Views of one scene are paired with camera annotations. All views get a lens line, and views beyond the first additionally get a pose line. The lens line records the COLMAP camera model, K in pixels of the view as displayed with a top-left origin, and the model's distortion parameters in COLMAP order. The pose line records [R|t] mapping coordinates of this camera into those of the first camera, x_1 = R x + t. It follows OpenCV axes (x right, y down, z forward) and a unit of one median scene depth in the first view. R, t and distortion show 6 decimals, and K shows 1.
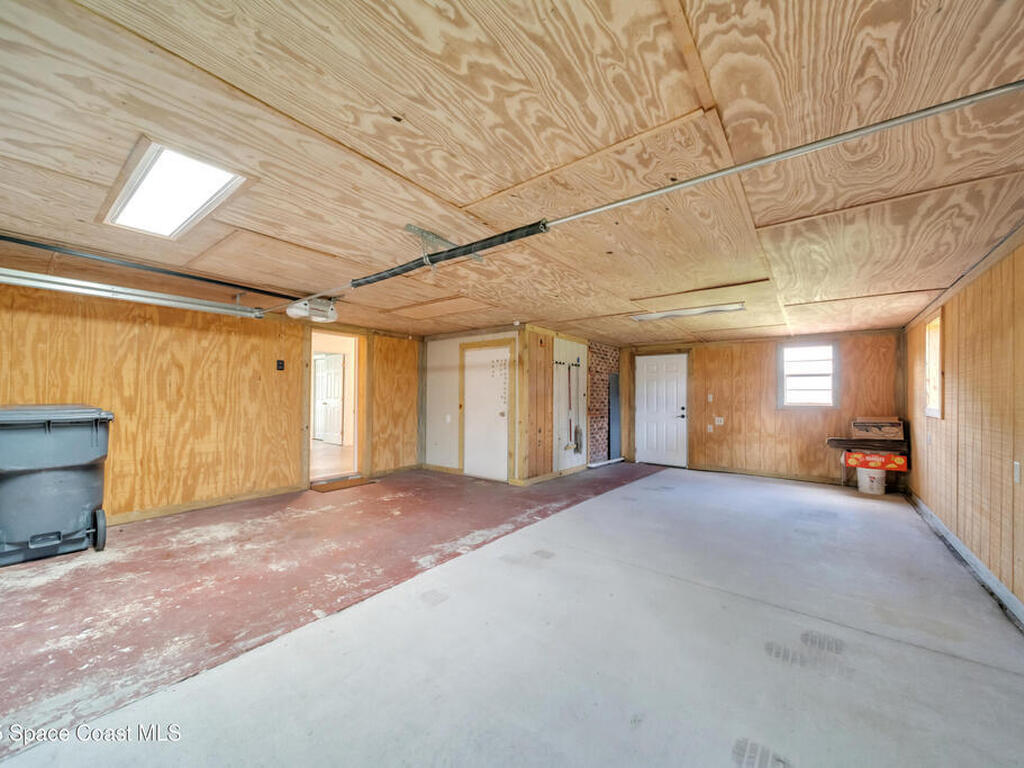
lens RADIAL K [[395.0, 0, 512.8], [0, 395.0, 391.5], [0, 0, 1]] dist [0.000365, -0.000819]
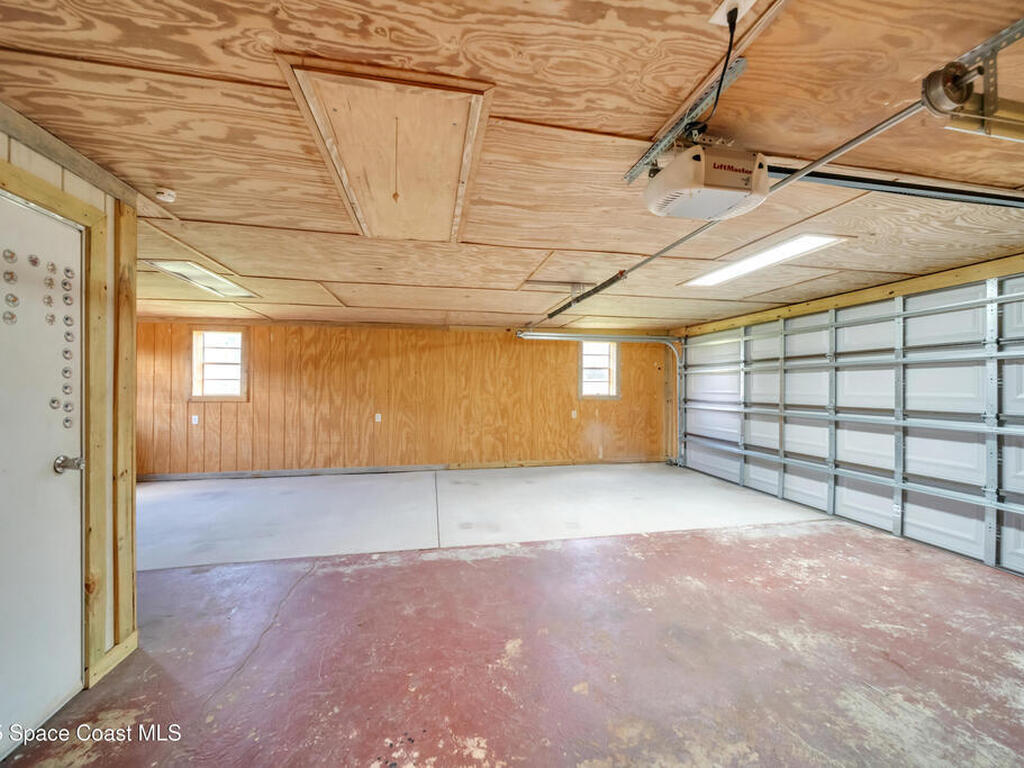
lens RADIAL K [[395.0, 0, 511.2], [0, 395.0, 385.2], [0, 0, 1]] dist [0.000365, -0.000819]
pose [[-0.751798, -0.011326, 0.659296, -0.803333], [-0.017479, 0.999843, -0.002756, -0.005591], [-0.659162, -0.013596, -0.751878, 1.820075]]
